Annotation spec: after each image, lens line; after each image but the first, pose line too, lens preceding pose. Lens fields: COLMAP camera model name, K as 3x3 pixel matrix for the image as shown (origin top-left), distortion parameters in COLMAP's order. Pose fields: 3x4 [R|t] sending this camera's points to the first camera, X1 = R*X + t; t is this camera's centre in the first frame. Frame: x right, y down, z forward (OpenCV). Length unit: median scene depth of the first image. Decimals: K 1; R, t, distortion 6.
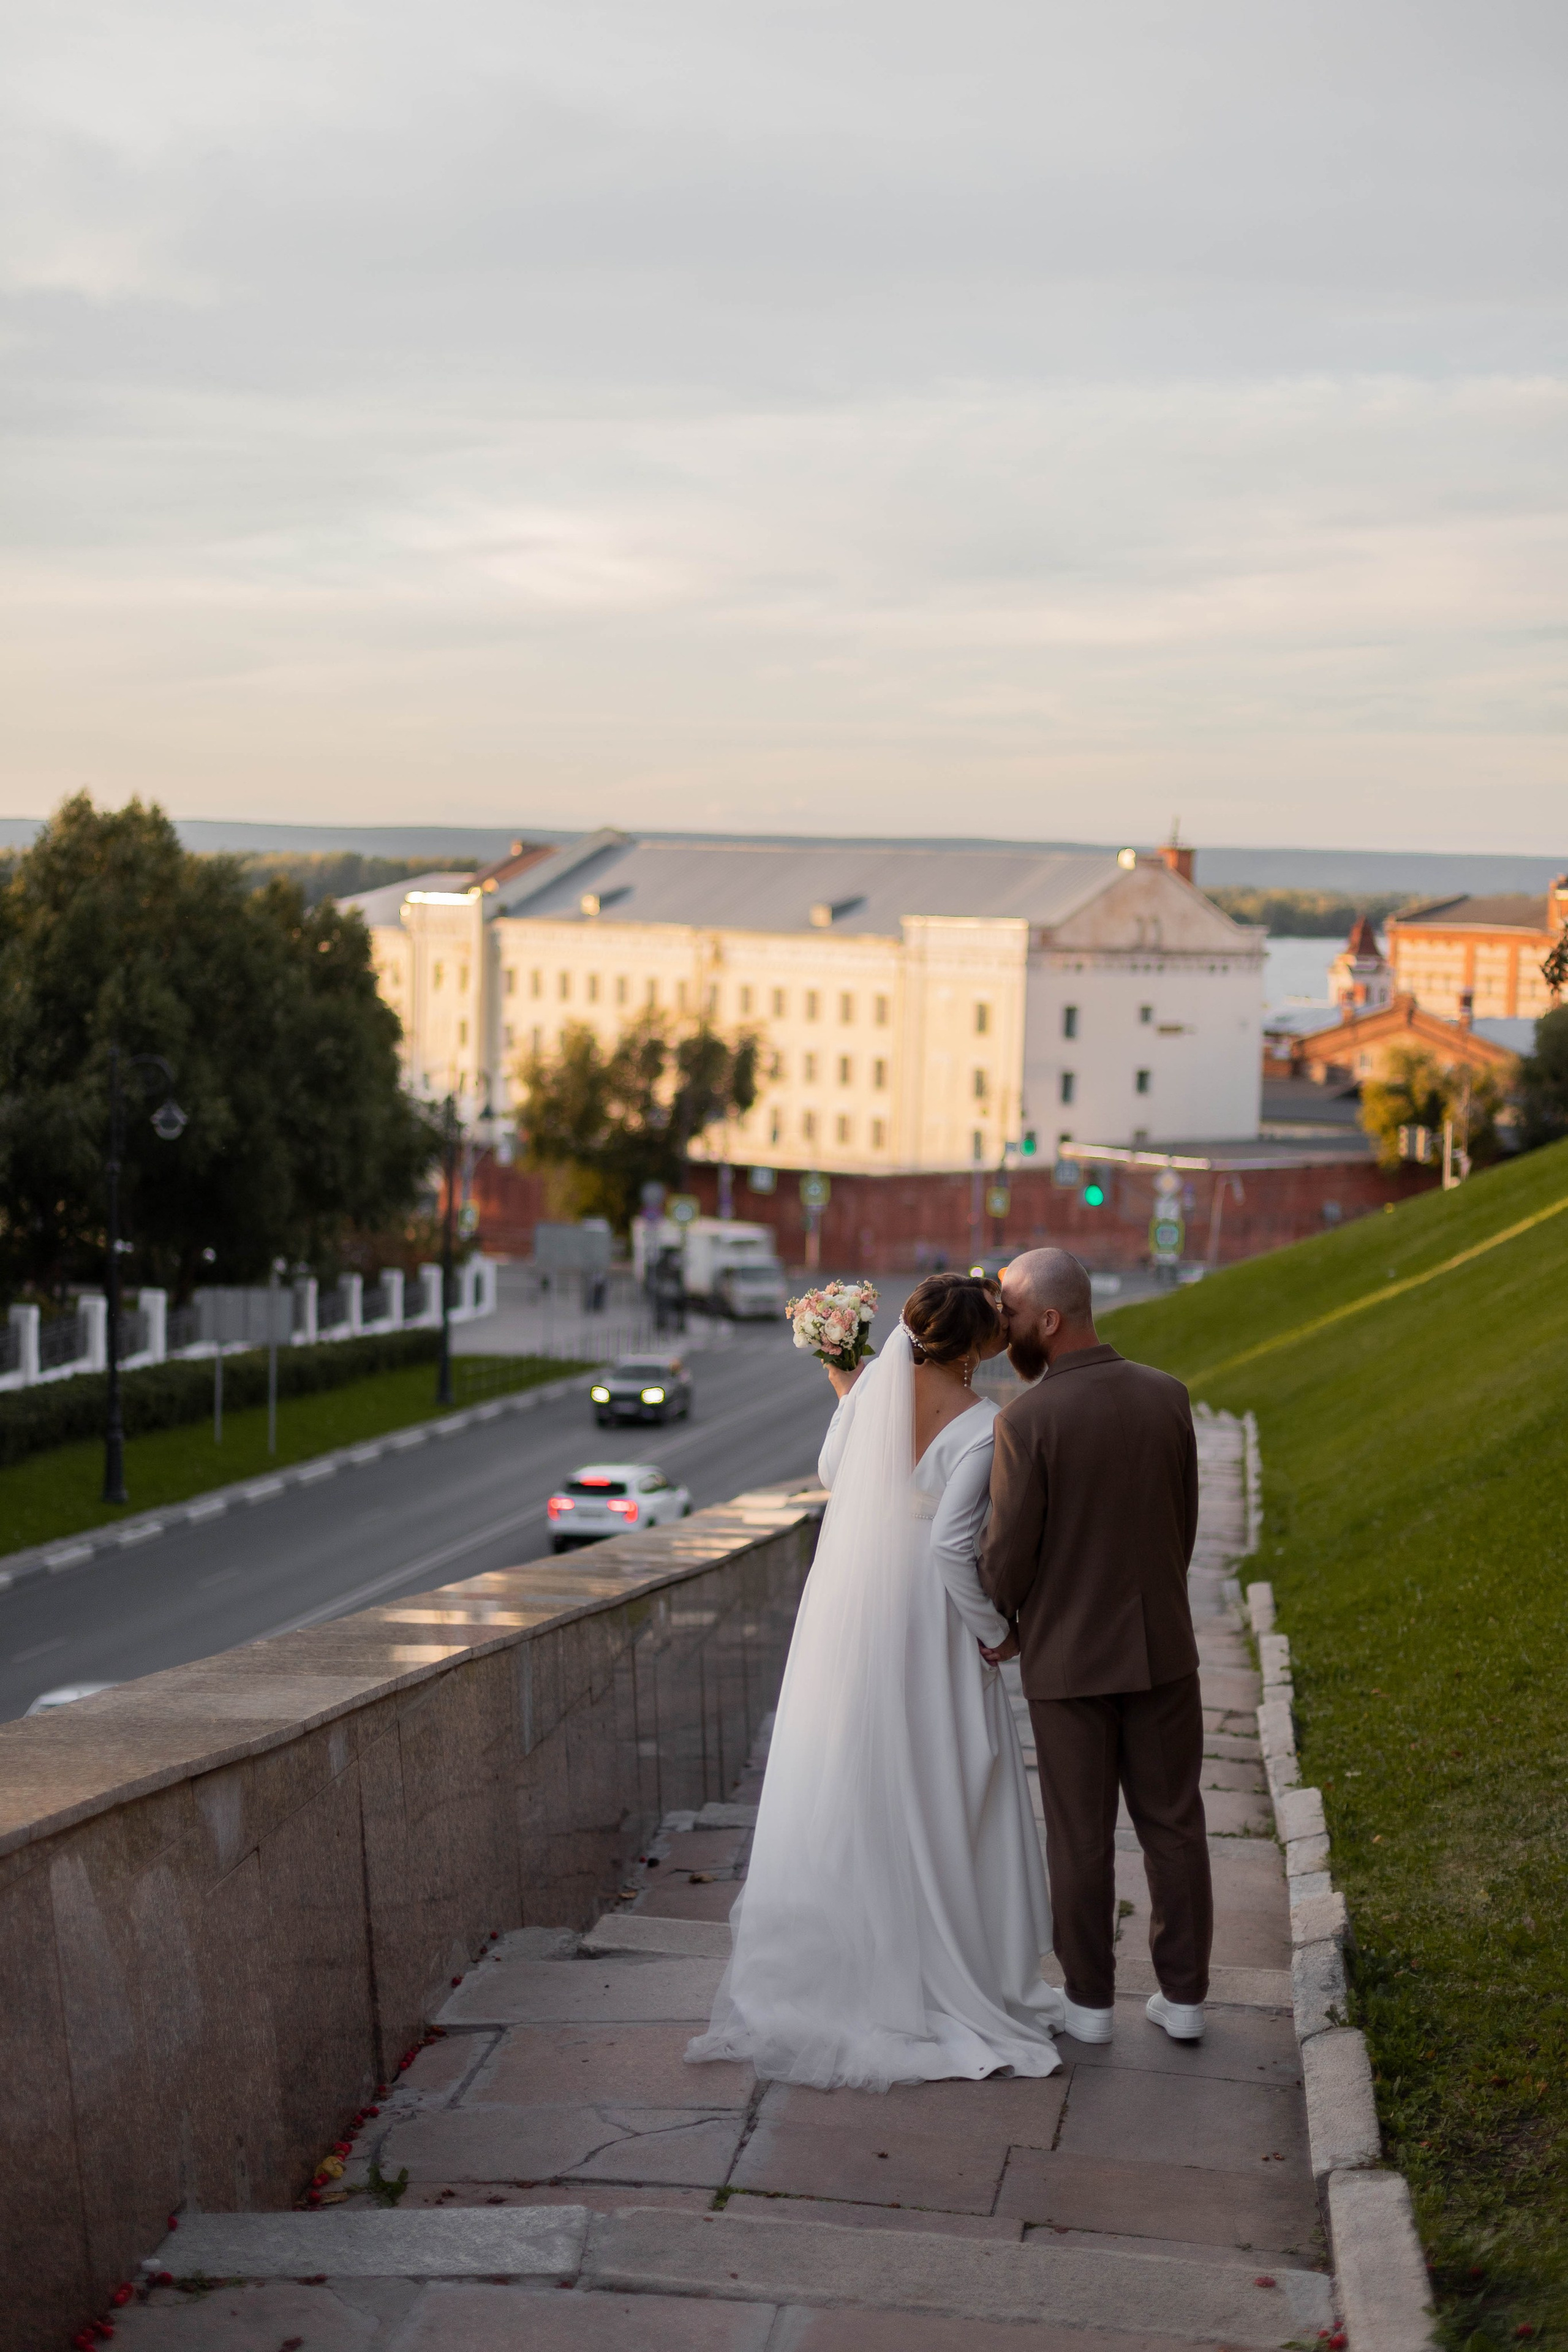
lens RADIAL K [[3361.6, 0, 784.0], [0, 3361.6, 1176.0], [0, 0, 1]] dist [0.042992, -0.026472]
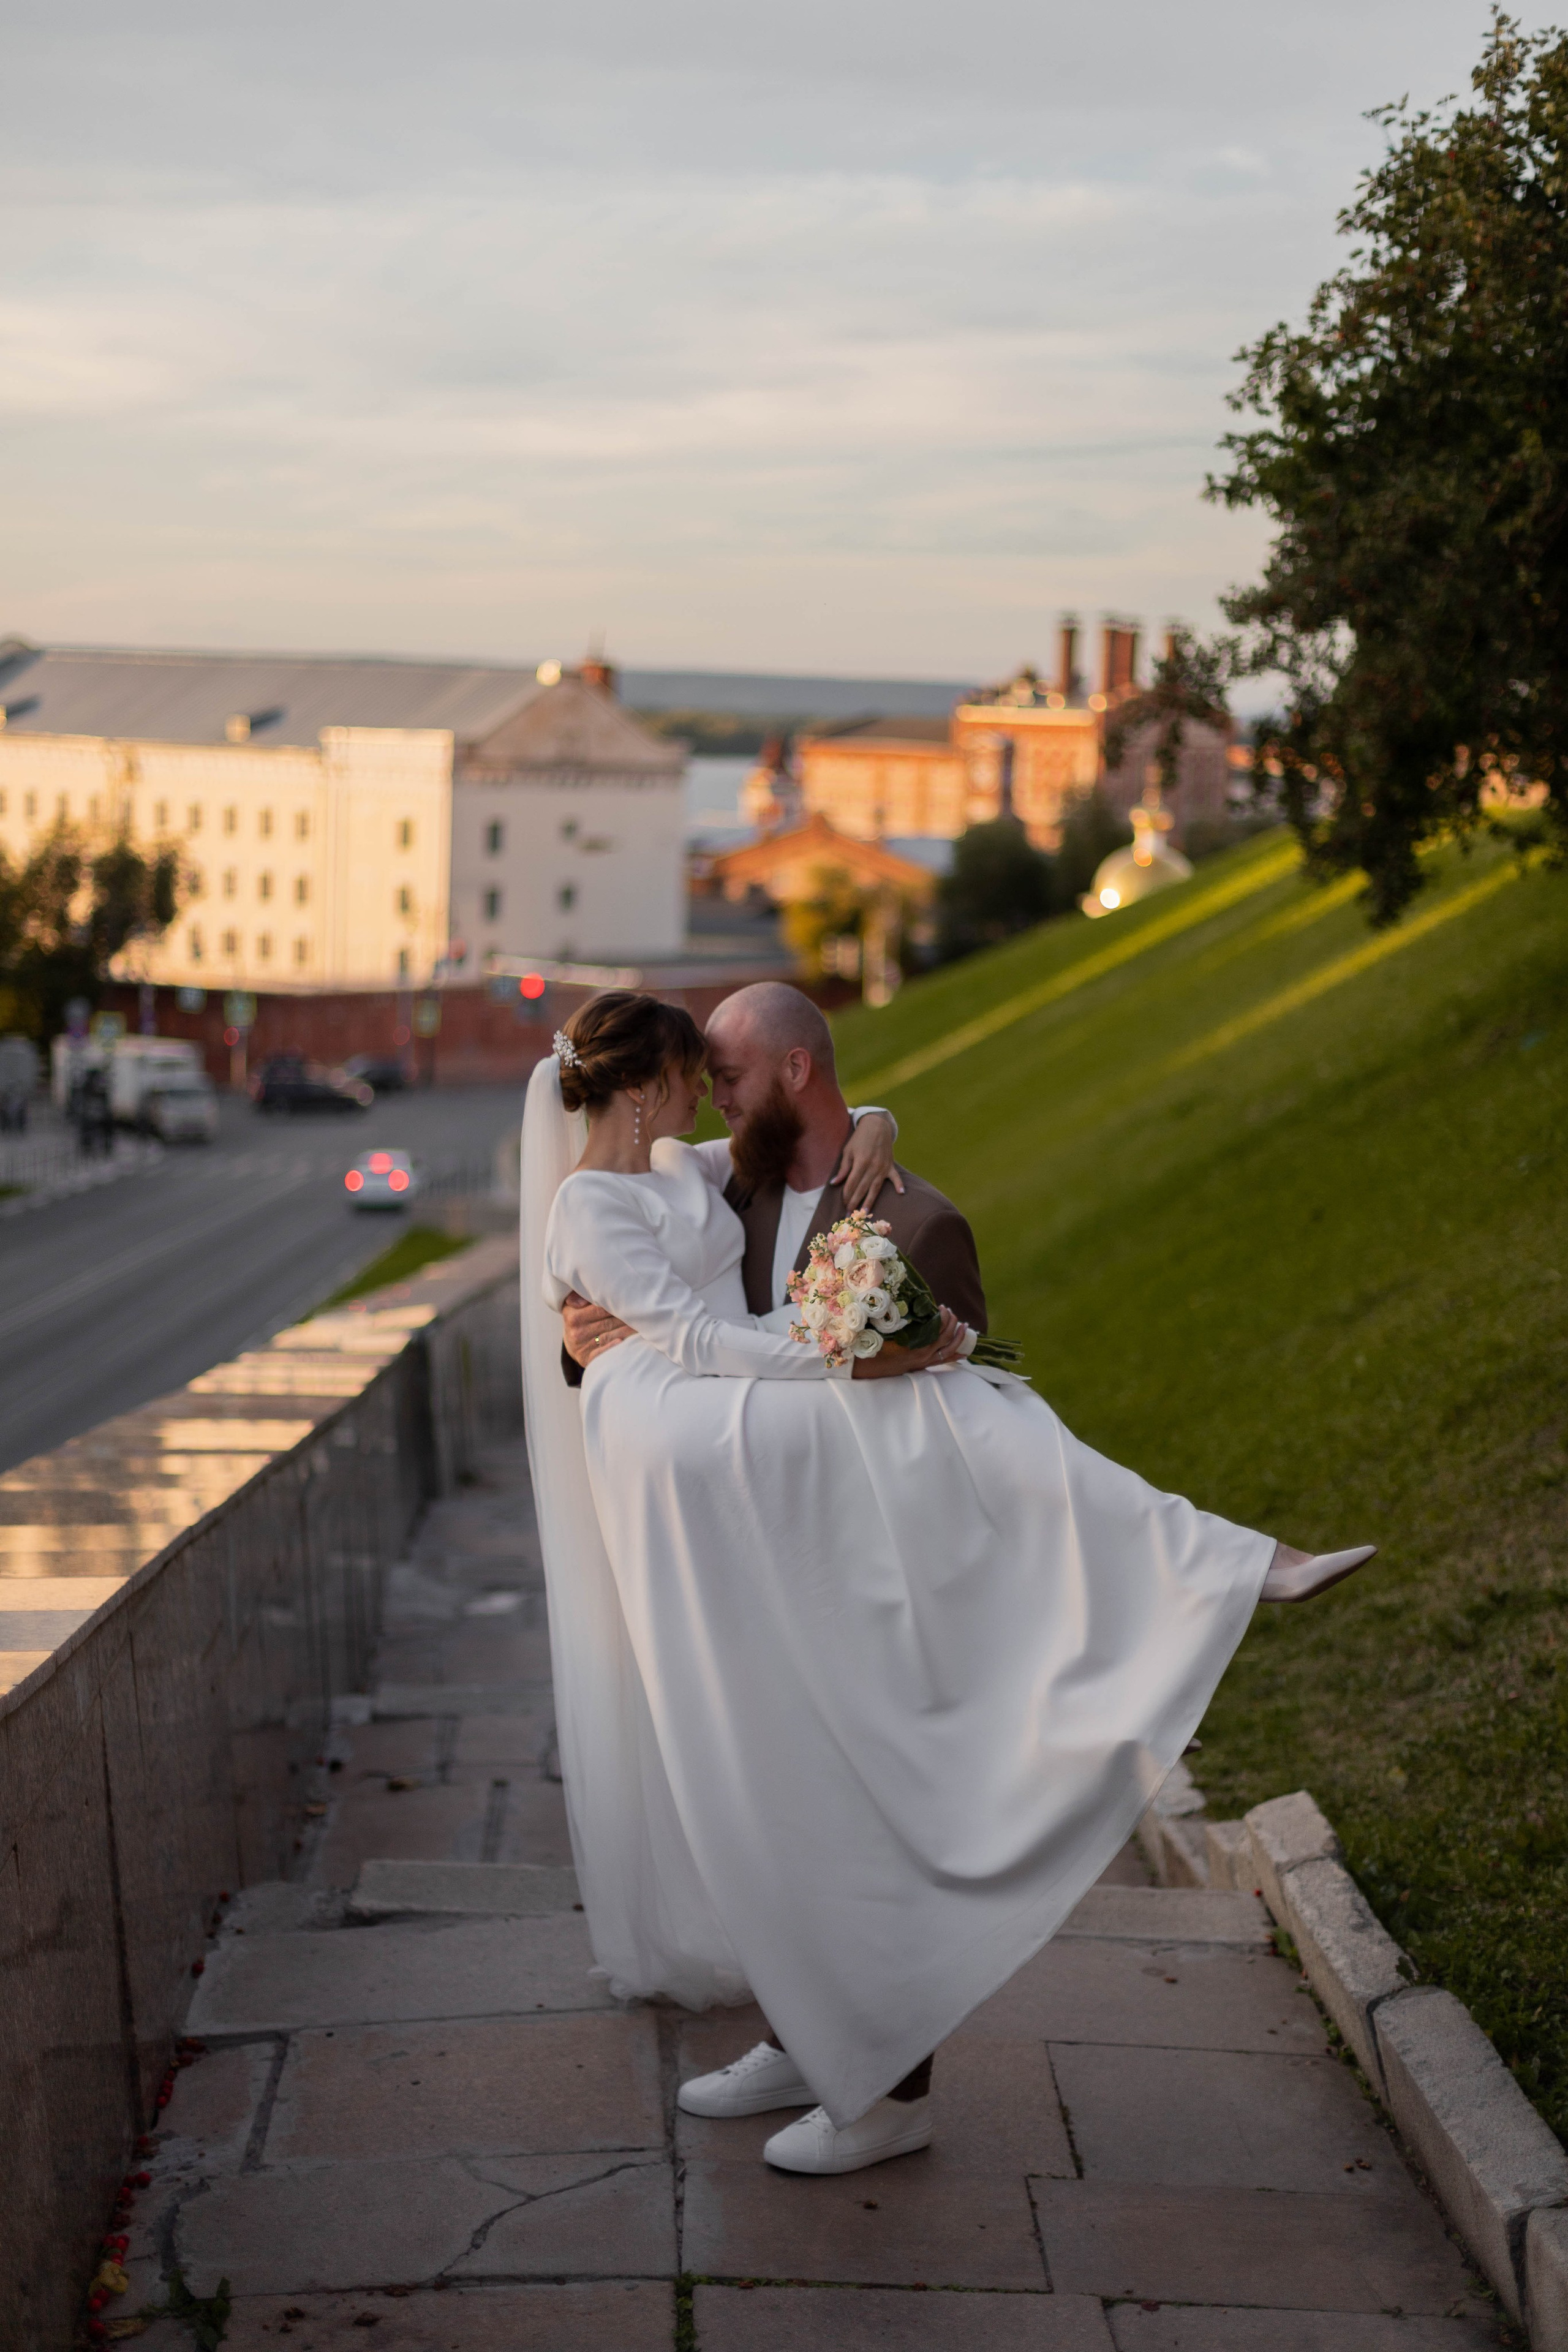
lens RADIAL K [[3370.0, 0, 784.0], [0, 3370.0, 1176.0], [0, 0, 1]] dist [0.004304, 0.034372]
pose [[0.985527, -0.015855, 0.168773, -0.097215], [0.006691, 0.998479, 0.054725, 0.023061], [-0.169384, -0.052804, 0.984135, 0.258947]]
